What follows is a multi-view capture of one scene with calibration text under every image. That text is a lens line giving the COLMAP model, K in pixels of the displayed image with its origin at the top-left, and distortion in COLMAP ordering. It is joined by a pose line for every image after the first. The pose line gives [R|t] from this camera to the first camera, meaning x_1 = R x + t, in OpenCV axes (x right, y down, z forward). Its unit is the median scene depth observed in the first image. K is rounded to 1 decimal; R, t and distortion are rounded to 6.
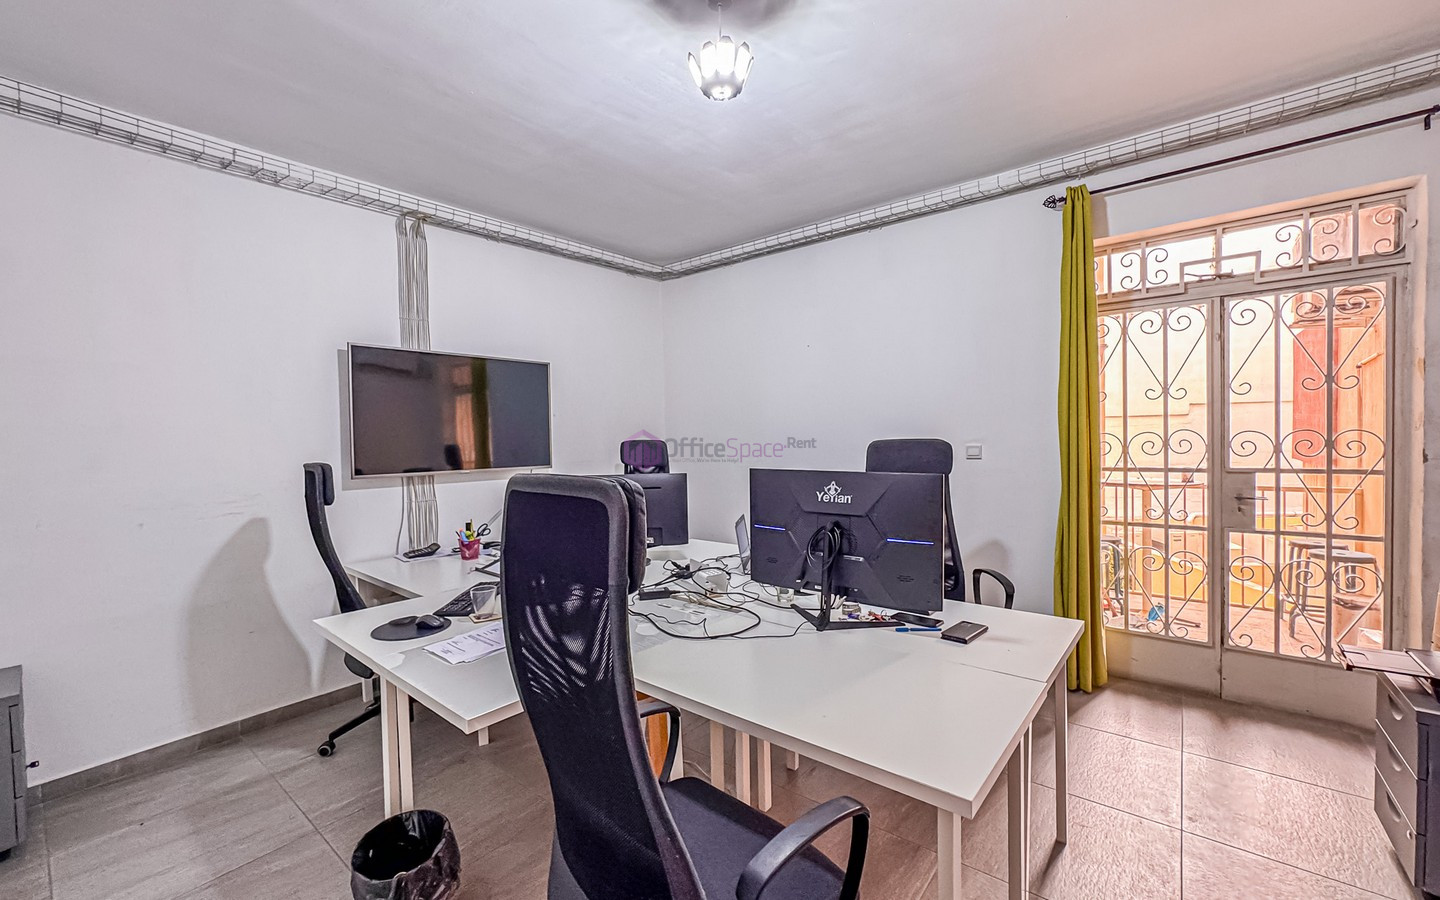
lens RADIAL K [[576.8, 0, 719.9], [0, 576.8, 446.6], [0, 0, 1]] dist [-0.031731, 0.013681]
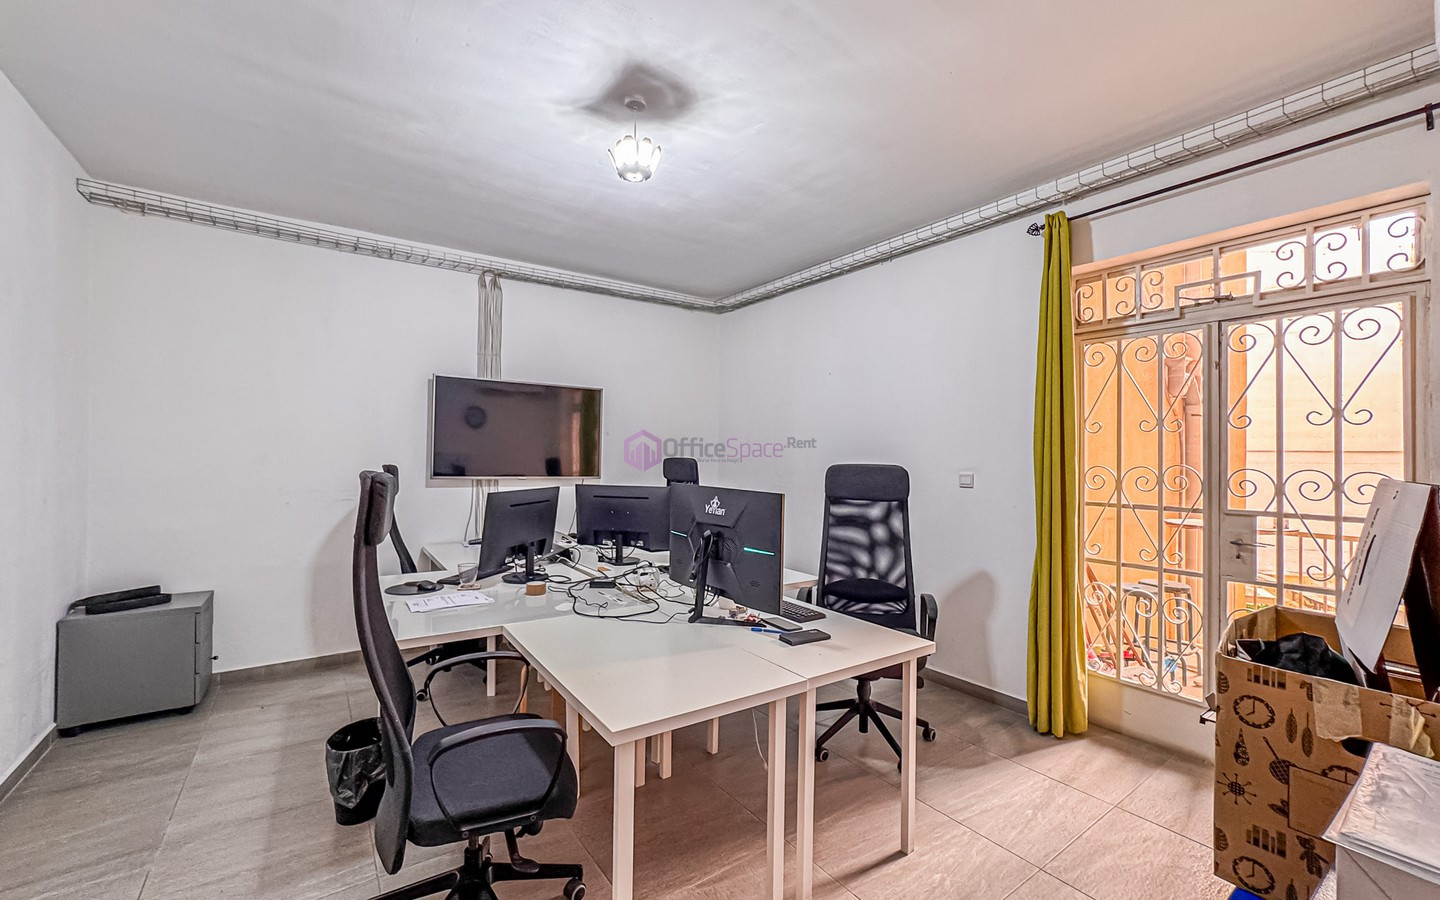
lens RADIAL K [[576.8, 0, 719.9], [0, 576.8, 446.6], [0, 0, 1]] dist [-0.031731, 0.013681]
pose [[0.963929, 0.029874, -0.264479, 0.345389], [-0.039218, 0.998777, -0.030119, -0.003239], [0.263256, 0.039405, 0.963921, -0.084559]]
